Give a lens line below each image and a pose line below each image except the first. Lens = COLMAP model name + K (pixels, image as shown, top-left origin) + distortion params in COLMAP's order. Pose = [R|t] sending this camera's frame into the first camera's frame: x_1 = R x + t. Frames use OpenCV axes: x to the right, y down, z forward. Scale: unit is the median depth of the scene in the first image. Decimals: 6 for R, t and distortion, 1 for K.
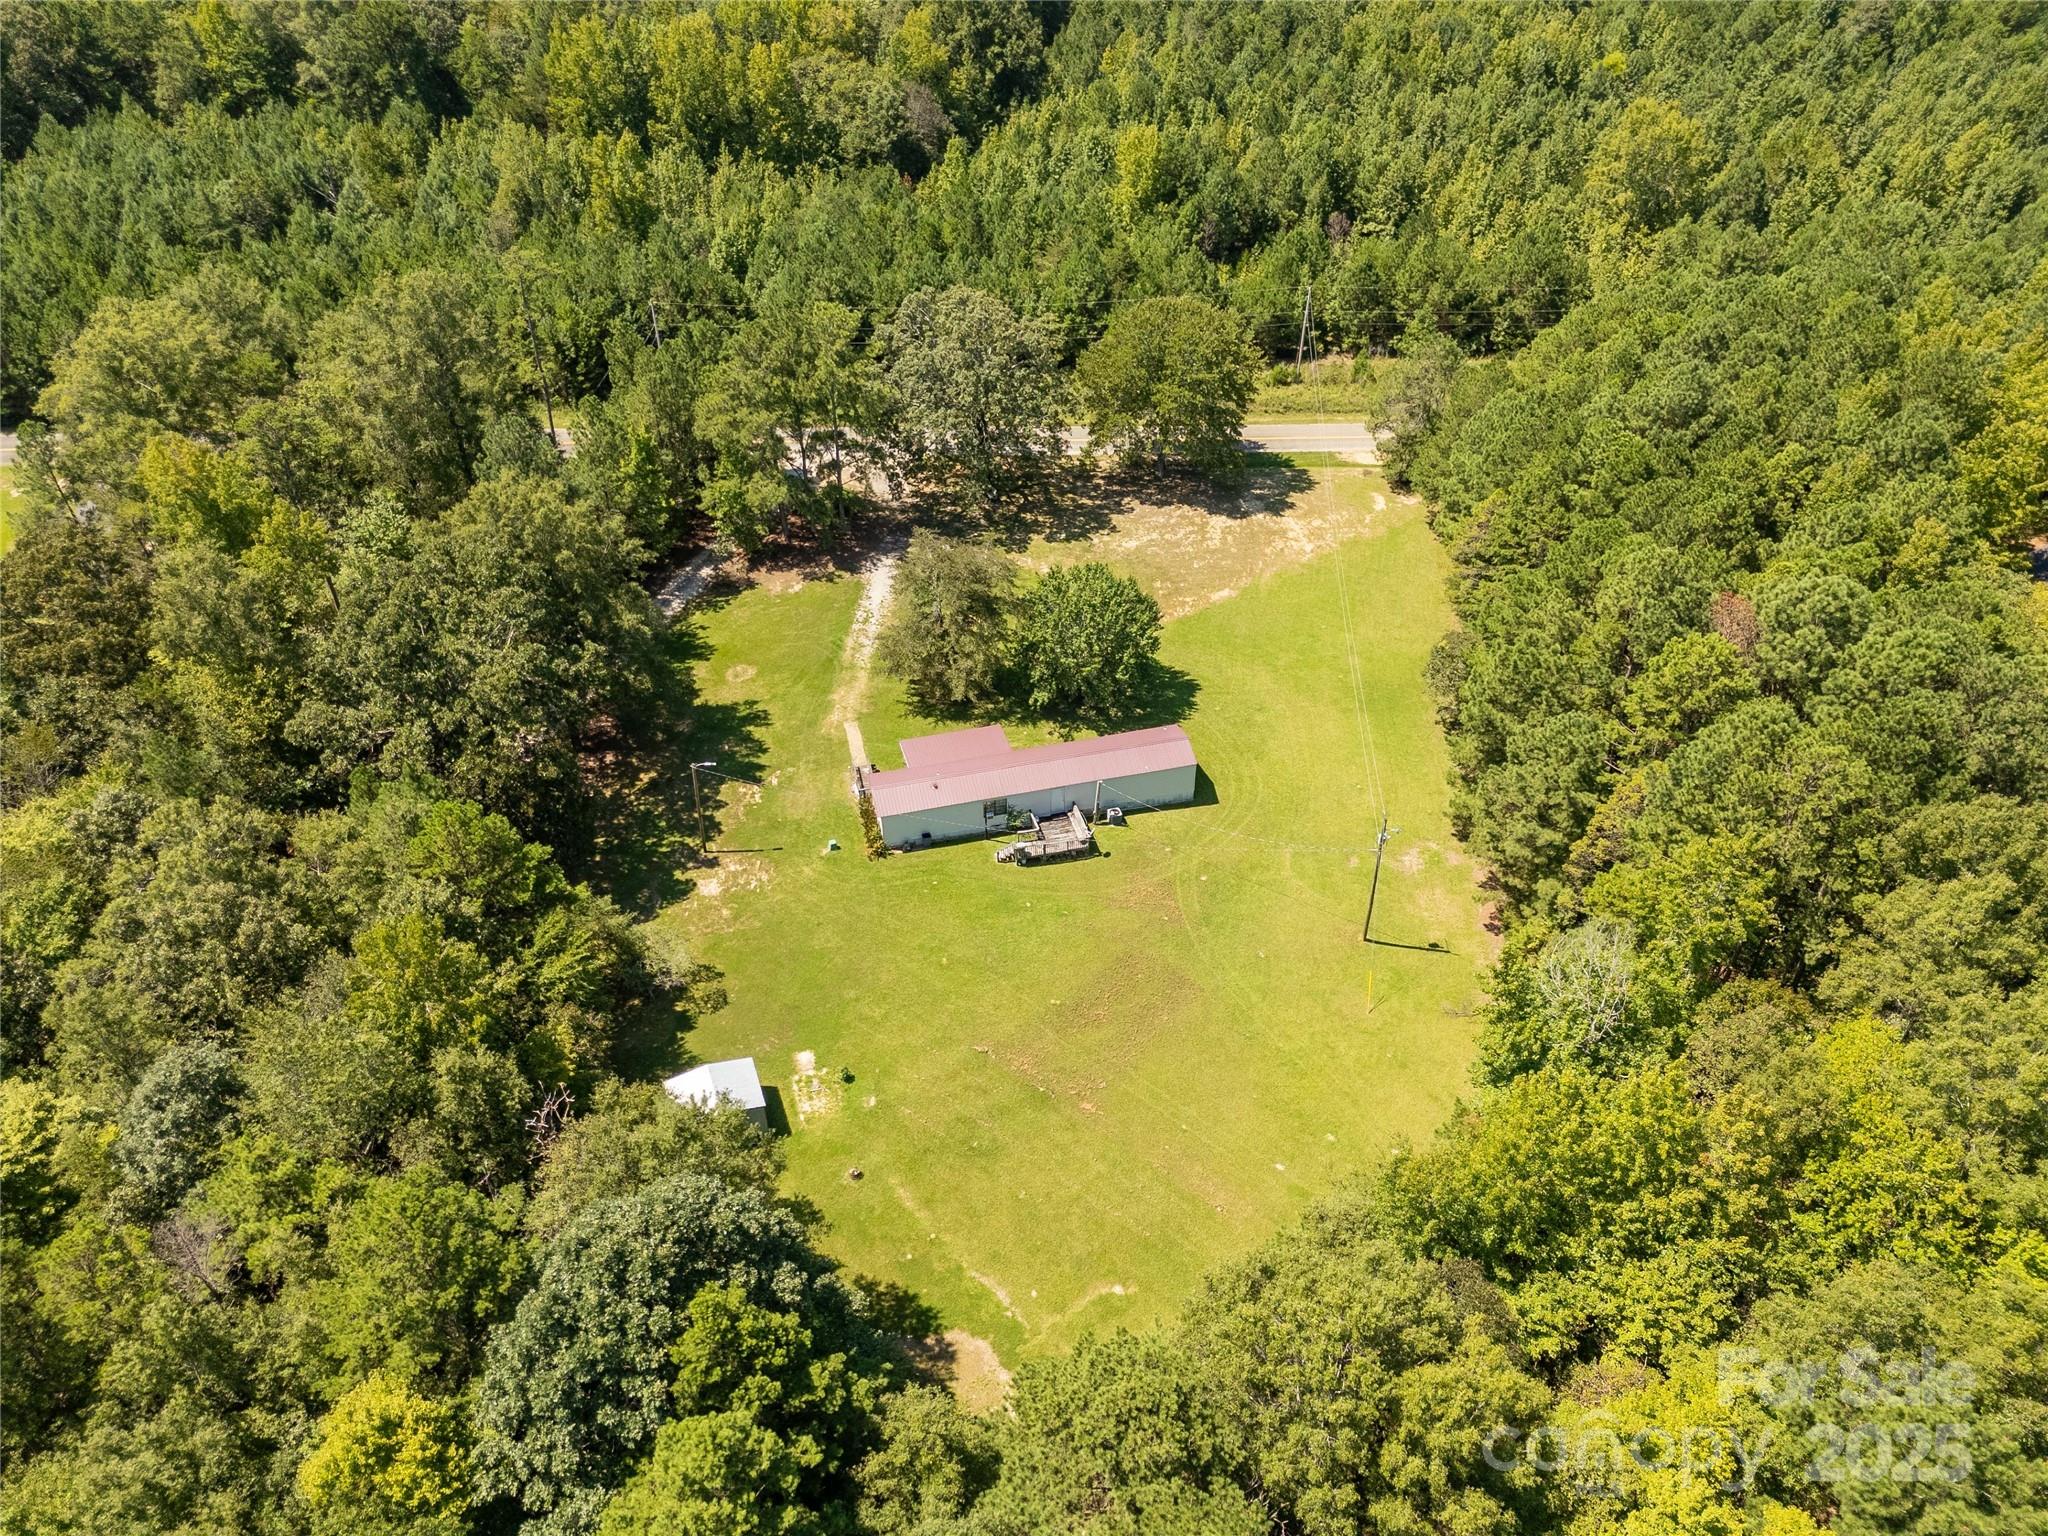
lens RADIAL K [[1503.1, 0, 1013.1], [0, 1503.1, 760.8], [0, 0, 1]] dist [0.063661, -0.053769]
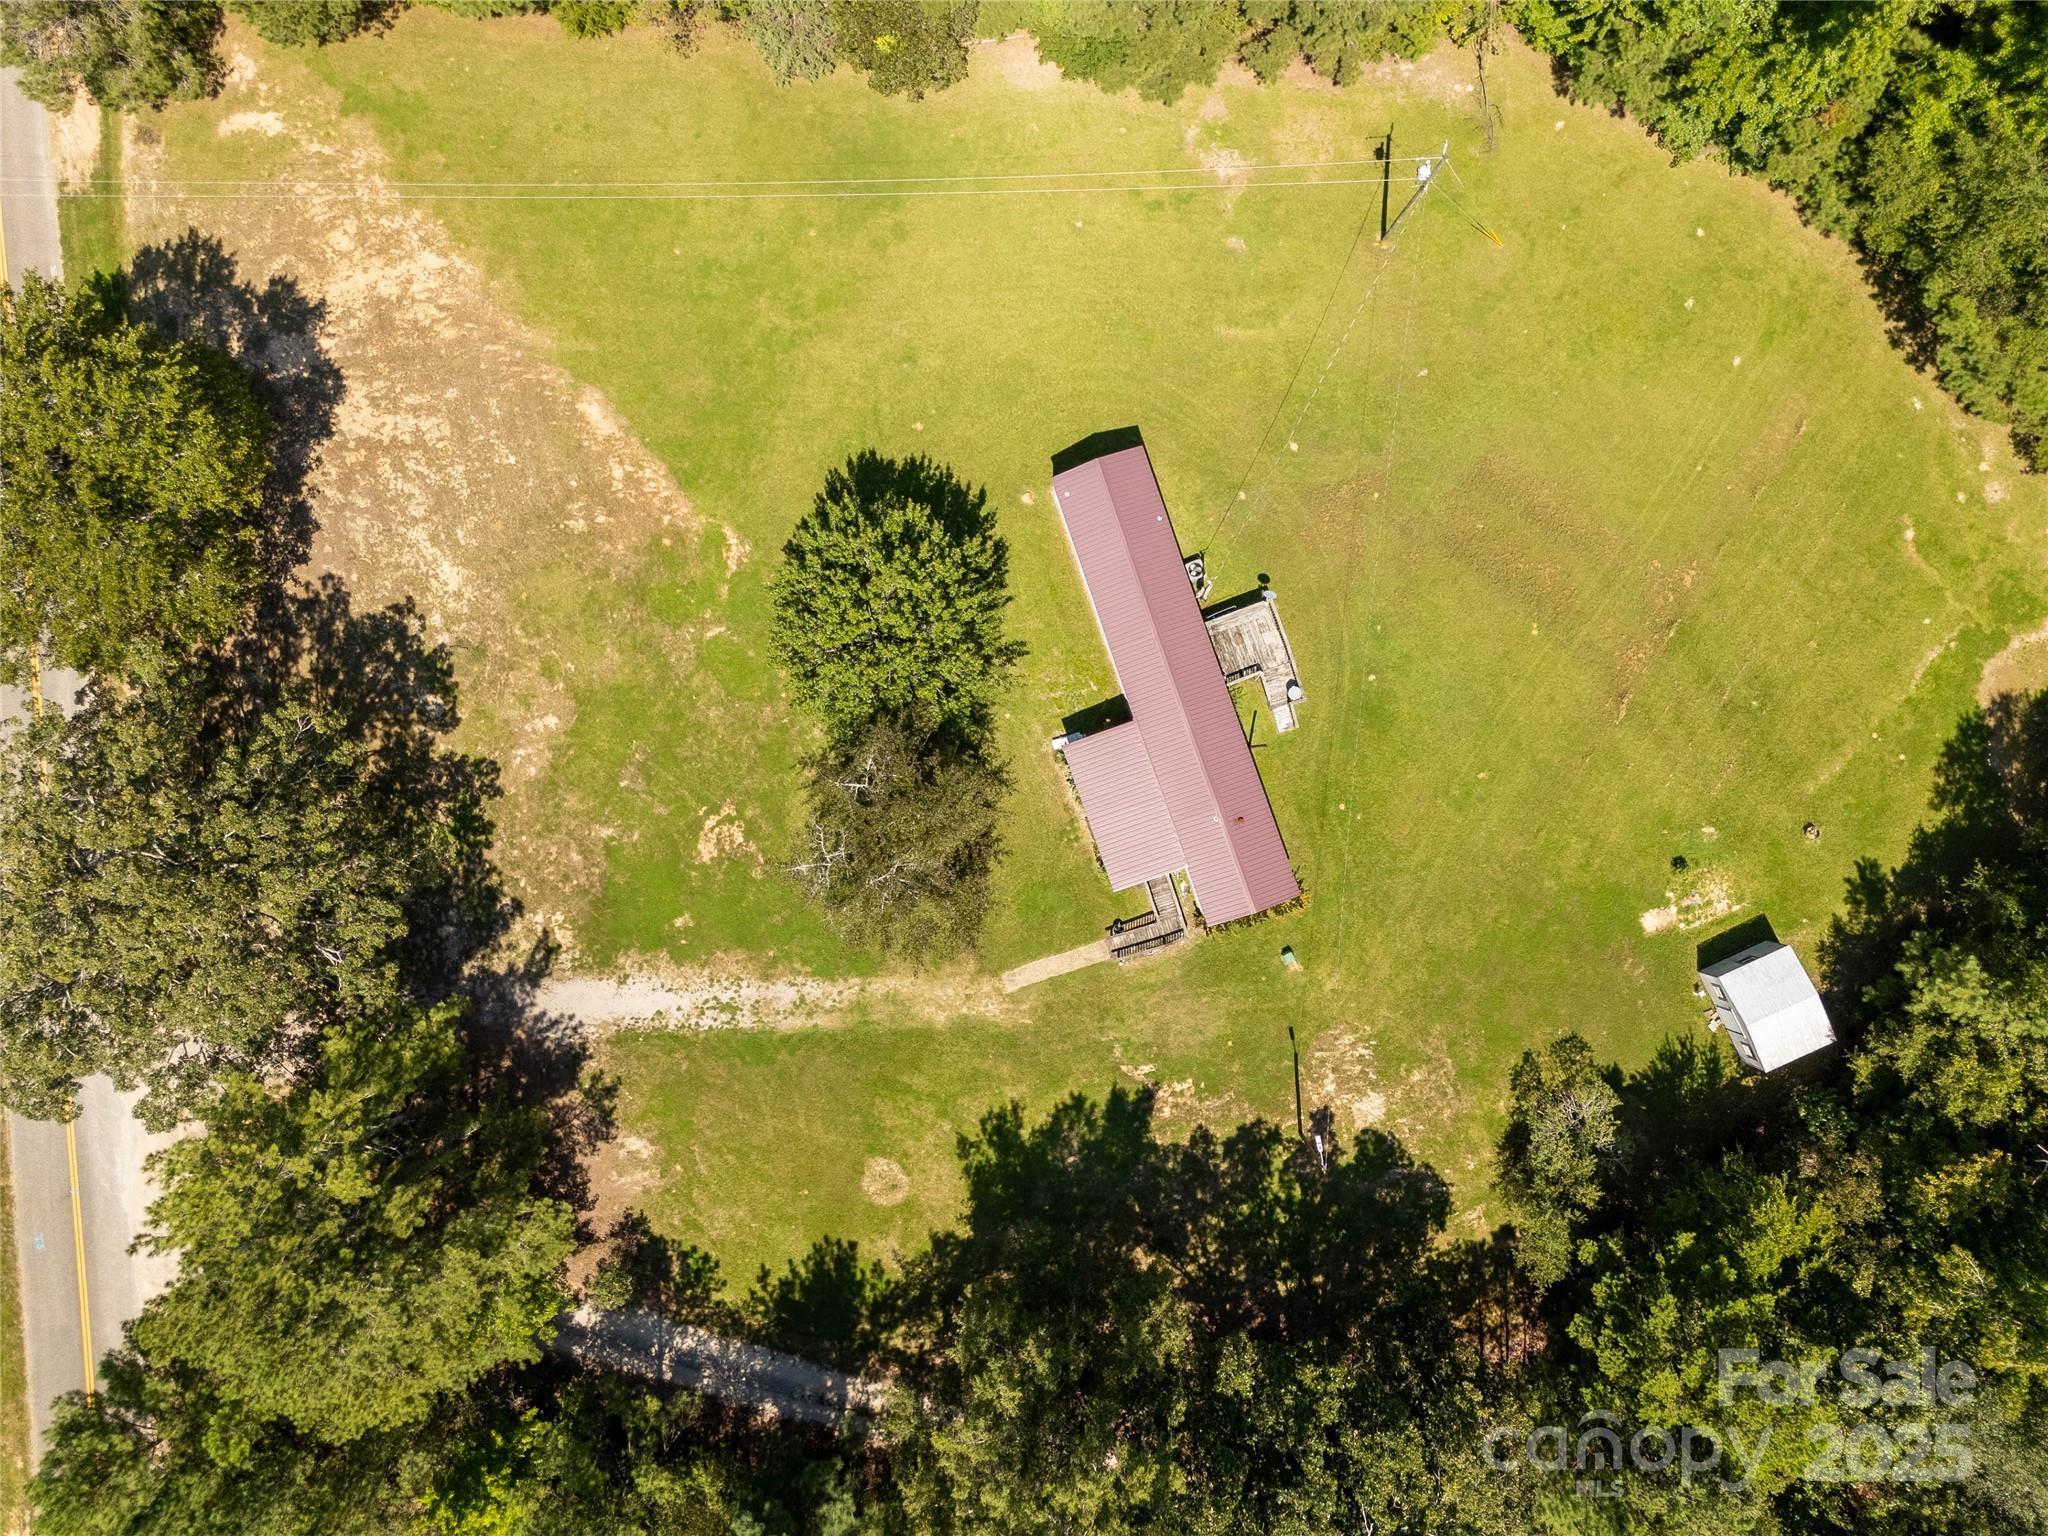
lens RADIAL K [[1503.1, 0, 1029.3], [0, 1503.1, 782.4], [0, 0, 1]] dist [0.063661, -0.053769]
pose [[-0.097193, -0.995127, 0.016592, -0.035166], [0.640587, -0.049789, 0.766270, -0.548342], [-0.761710, 0.085104, 0.642305, 0.597693]]
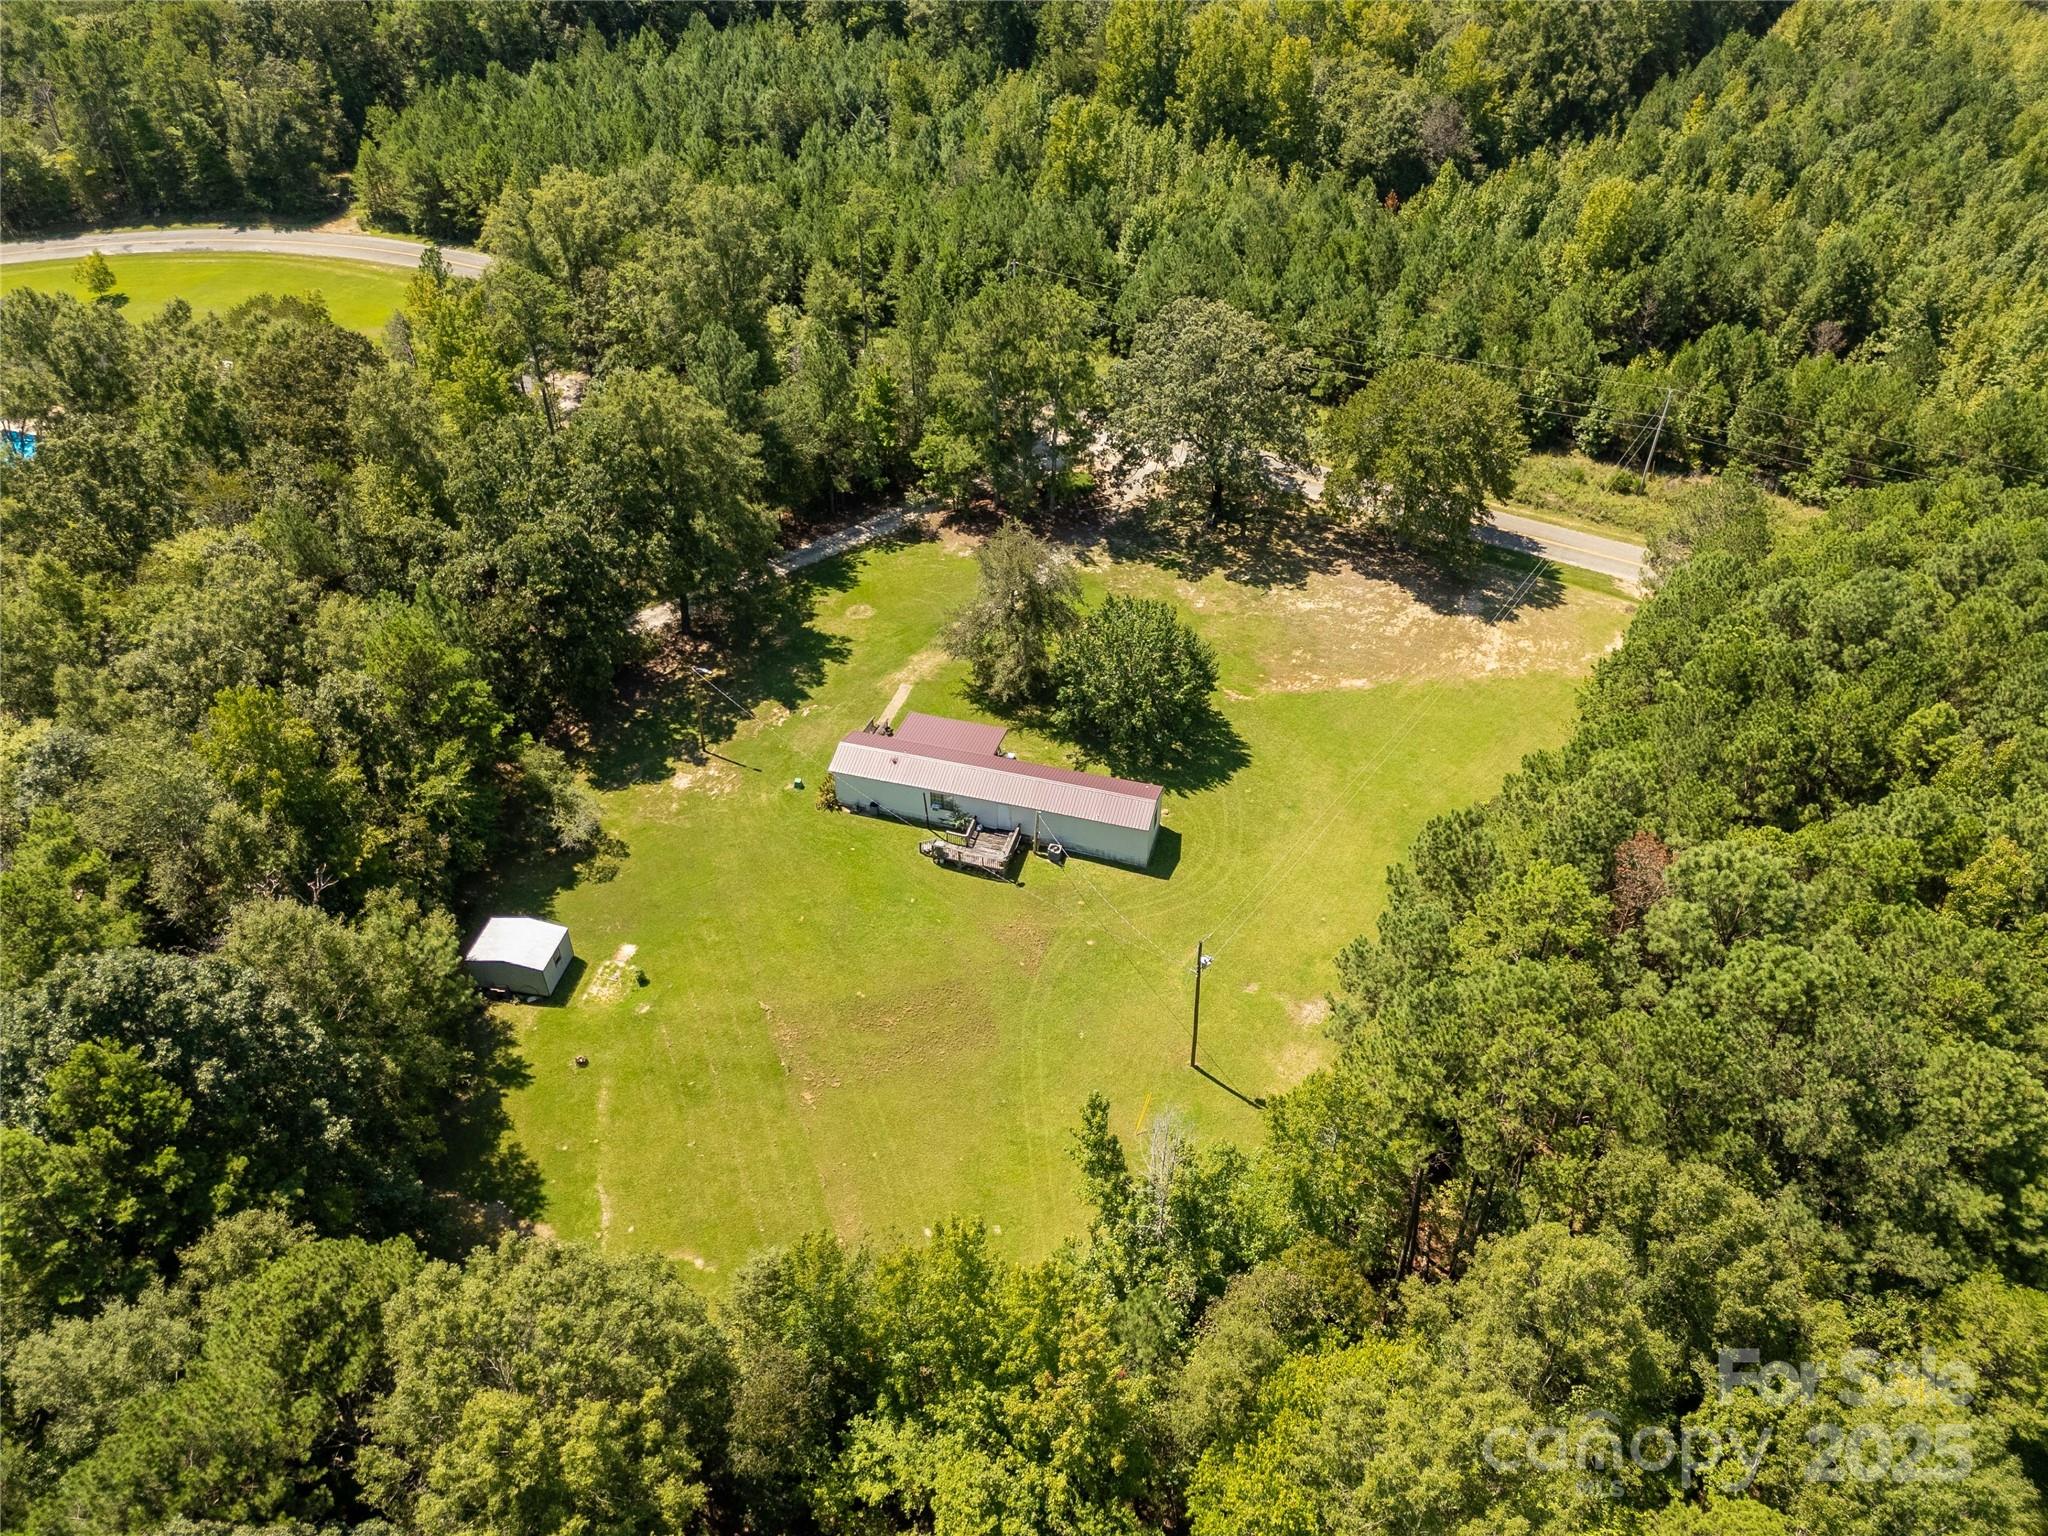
lens RADIAL K [[1503.1, 0, 1018.9], [0, 1503.1, 758.8], [0, 0, 1]] dist [0.063661, -0.053769]
pose [[0.864017, 0.322252, -0.386818, 0.393038], [-0.319577, 0.944728, 0.073212, -0.081754], [0.389030, 0.060362, 0.919245, 0.095691]]
